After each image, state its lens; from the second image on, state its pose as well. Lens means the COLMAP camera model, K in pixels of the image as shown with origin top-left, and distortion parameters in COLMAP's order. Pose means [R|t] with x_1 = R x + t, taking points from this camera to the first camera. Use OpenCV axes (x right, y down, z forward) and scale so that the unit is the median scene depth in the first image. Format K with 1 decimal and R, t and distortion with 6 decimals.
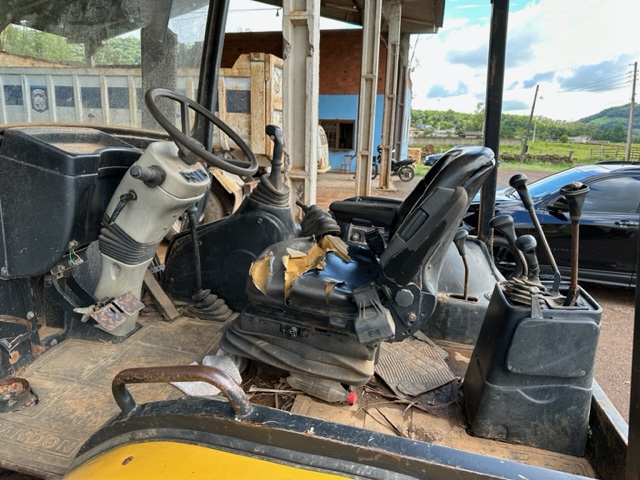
lens RADIAL K [[449.9, 0, 315.6], [0, 449.9, 239.5], [0, 0, 1]] dist [0.002236, -0.002322]
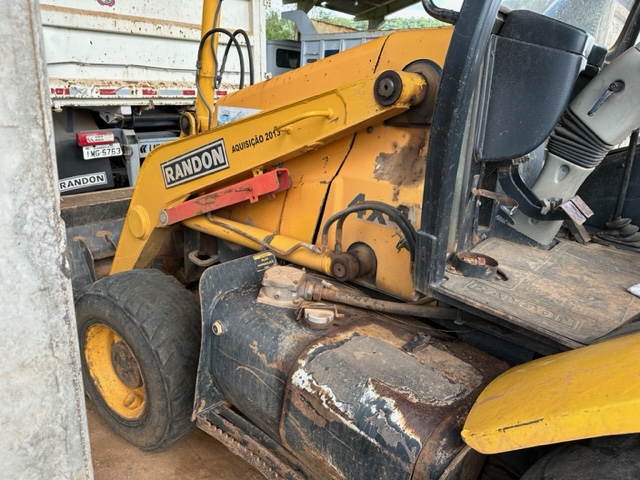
lens RADIAL K [[449.9, 0, 315.6], [0, 449.9, 239.5], [0, 0, 1]] dist [0.002236, -0.002322]
pose [[0.864270, 0.156002, -0.478227, -0.137633], [-0.133293, 0.987735, 0.081318, 0.065833], [0.485047, -0.006536, 0.874464, -0.029011]]
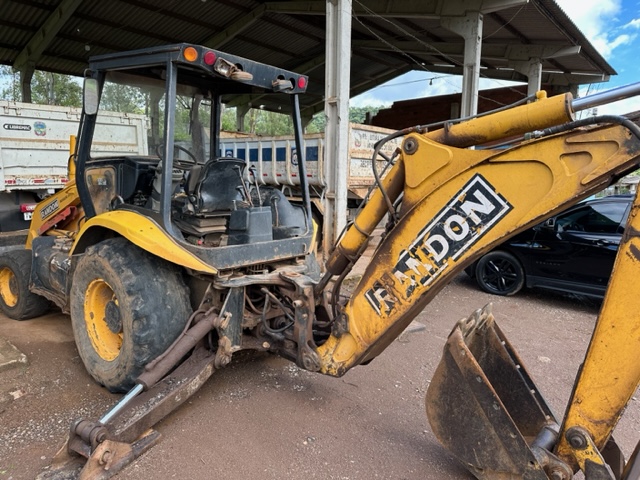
lens RADIAL K [[444.1, 0, 309.1], [0, 444.1, 239.7], [0, 0, 1]] dist [-0.002660, -0.003508]
pose [[0.883802, 0.046914, -0.465502, 0.604966], [-0.102107, 0.990317, -0.094055, 0.156678], [0.456582, 0.130657, 0.880035, -0.356092]]
